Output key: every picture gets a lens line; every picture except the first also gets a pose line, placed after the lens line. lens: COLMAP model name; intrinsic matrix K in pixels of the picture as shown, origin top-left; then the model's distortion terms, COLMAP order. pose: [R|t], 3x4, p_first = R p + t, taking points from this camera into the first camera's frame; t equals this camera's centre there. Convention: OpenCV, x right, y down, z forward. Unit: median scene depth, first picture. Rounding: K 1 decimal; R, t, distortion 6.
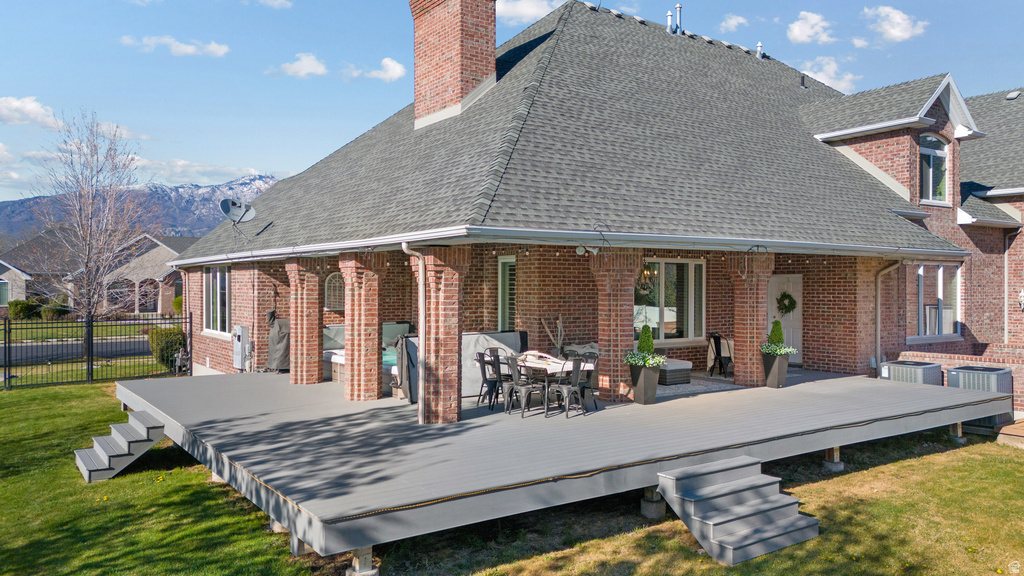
lens RADIAL K [[755.5, 0, 517.2], [0, 755.5, 279.3], [0, 0, 1]] dist [0.064726, -0.054858]
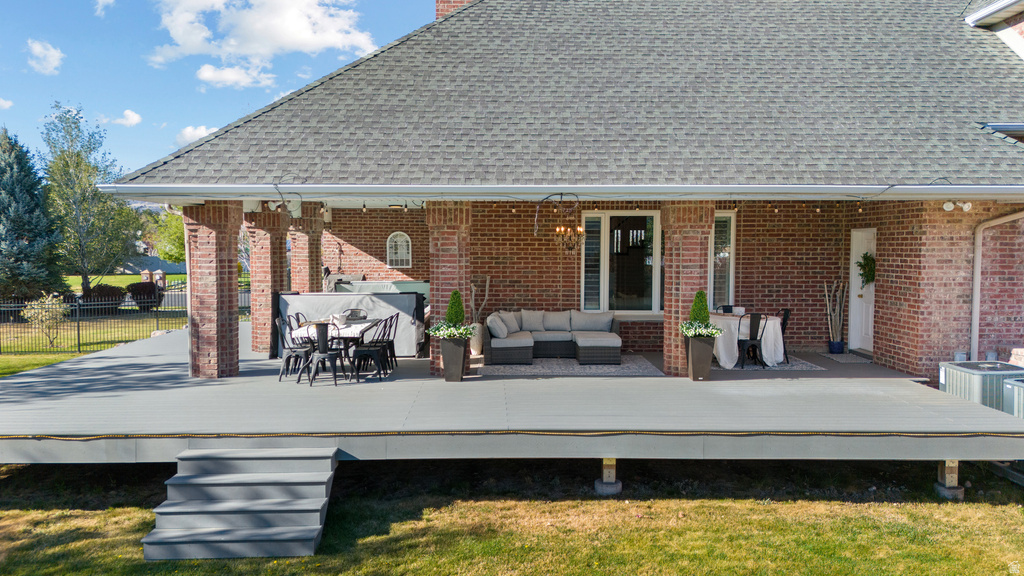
lens RADIAL K [[755.5, 0, 509.7], [0, 755.5, 284.4], [0, 0, 1]] dist [0.064726, -0.054858]
pose [[0.826078, 0.030500, -0.562729, 0.685817], [0.004193, 0.998174, 0.060257, 0.002011], [0.563540, -0.052137, 0.824442, 0.319075]]
